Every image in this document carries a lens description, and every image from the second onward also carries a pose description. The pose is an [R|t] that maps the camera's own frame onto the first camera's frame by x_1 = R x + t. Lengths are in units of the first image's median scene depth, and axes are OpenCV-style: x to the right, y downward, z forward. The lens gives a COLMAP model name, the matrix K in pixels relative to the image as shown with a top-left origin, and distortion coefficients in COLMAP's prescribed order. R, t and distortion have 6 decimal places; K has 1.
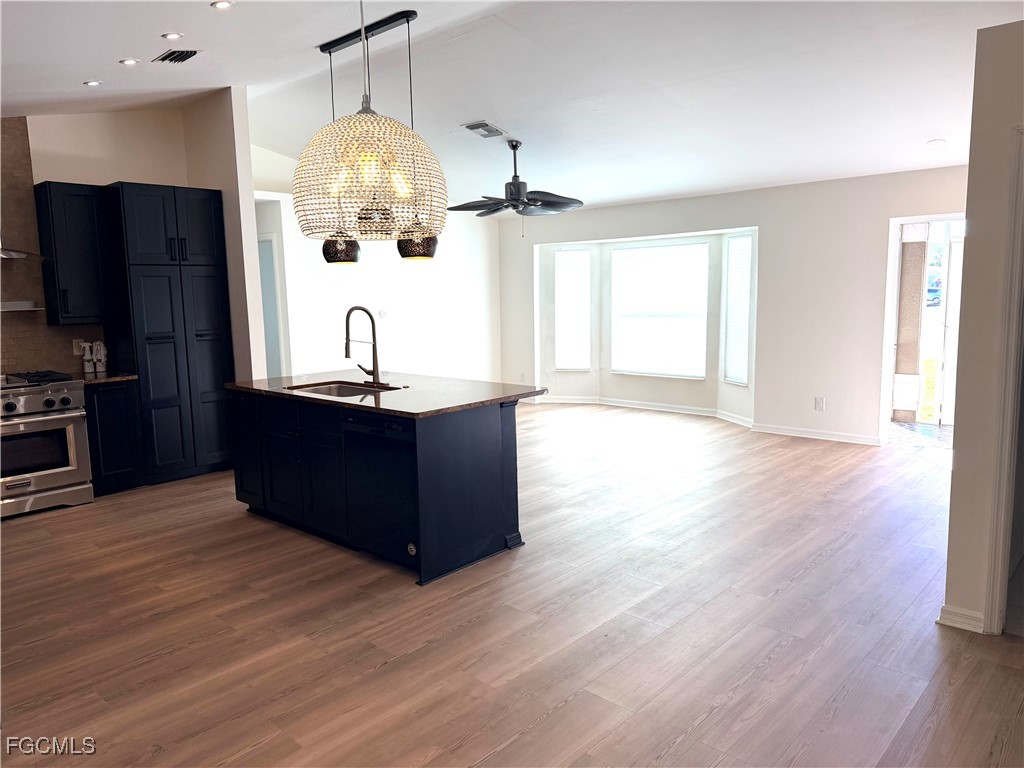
lens RADIAL K [[717.7, 0, 508.0], [0, 717.7, 382.4], [0, 0, 1]] dist [0.058116, -0.073676]
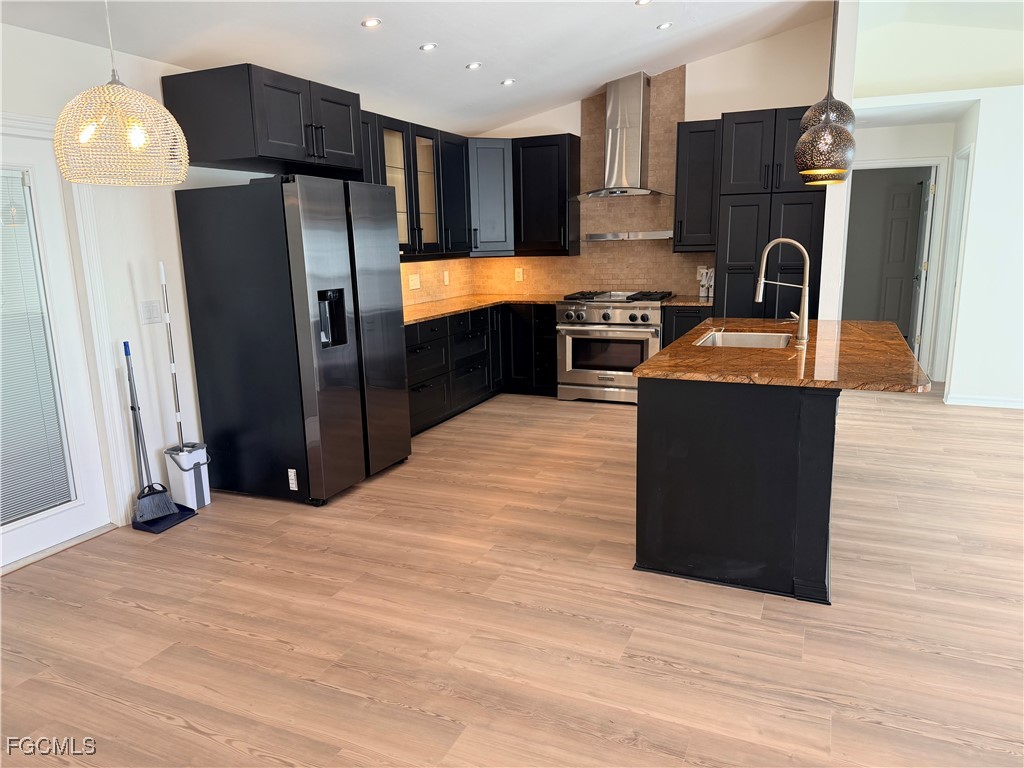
lens RADIAL K [[709.5, 0, 508.1], [0, 709.5, 382.4], [0, 0, 1]] dist [0.123888, -0.183373]
pose [[0.325669, 0.202219, -0.923606, 0.447585], [-0.109436, 0.978357, 0.175619, -0.054940], [0.939129, 0.043882, 0.340750, 0.426885]]
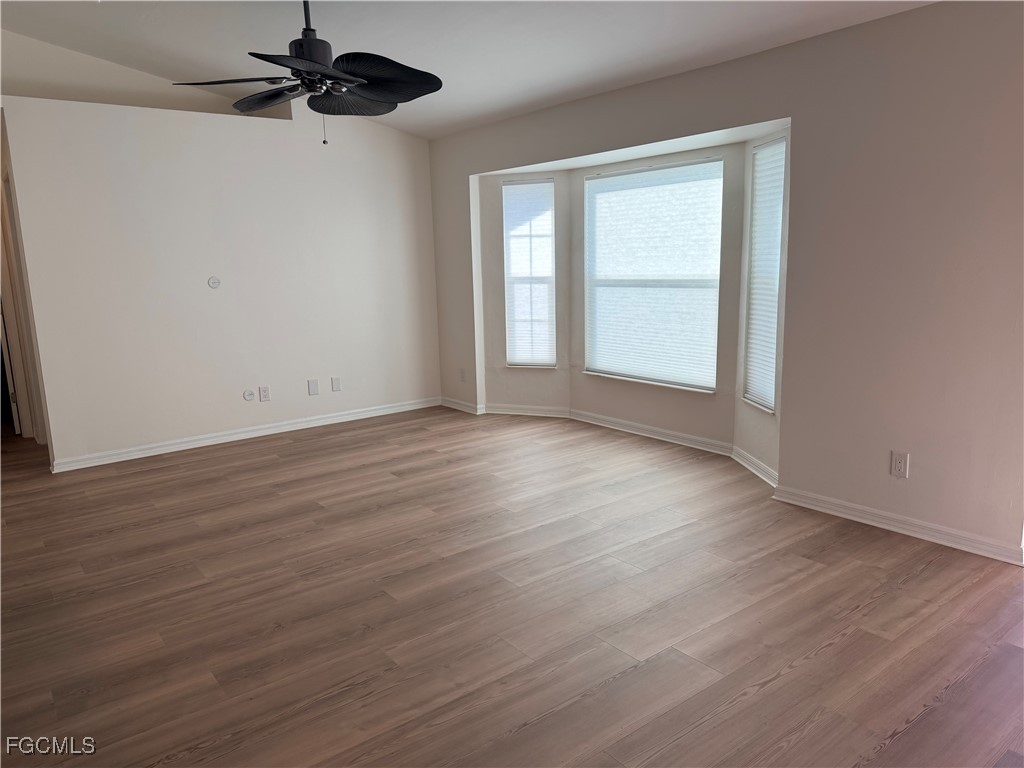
lens RADIAL K [[718.1, 0, 508.4], [0, 718.1, 378.4], [0, 0, 1]] dist [0.070970, -0.088178]
pose [[0.986000, 0.020205, -0.165514, 0.354906], [-0.012019, 0.998661, 0.050312, -0.077505], [0.166309, -0.047619, 0.984923, 0.661085]]
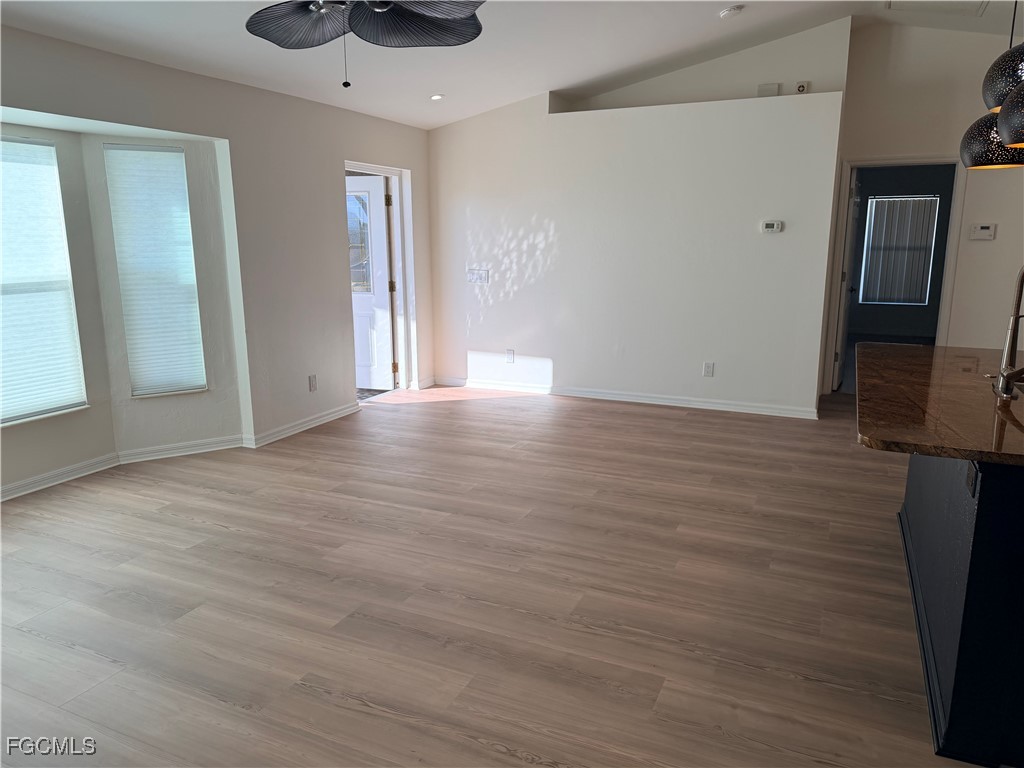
lens RADIAL K [[709.5, 0, 508.1], [0, 709.5, 382.4], [0, 0, 1]] dist [0.123888, -0.183373]
pose [[-0.310732, -0.167038, 0.935705, -0.567831], [0.131499, 0.967416, 0.216368, -0.169285], [-0.941357, 0.190277, -0.278642, 1.485935]]
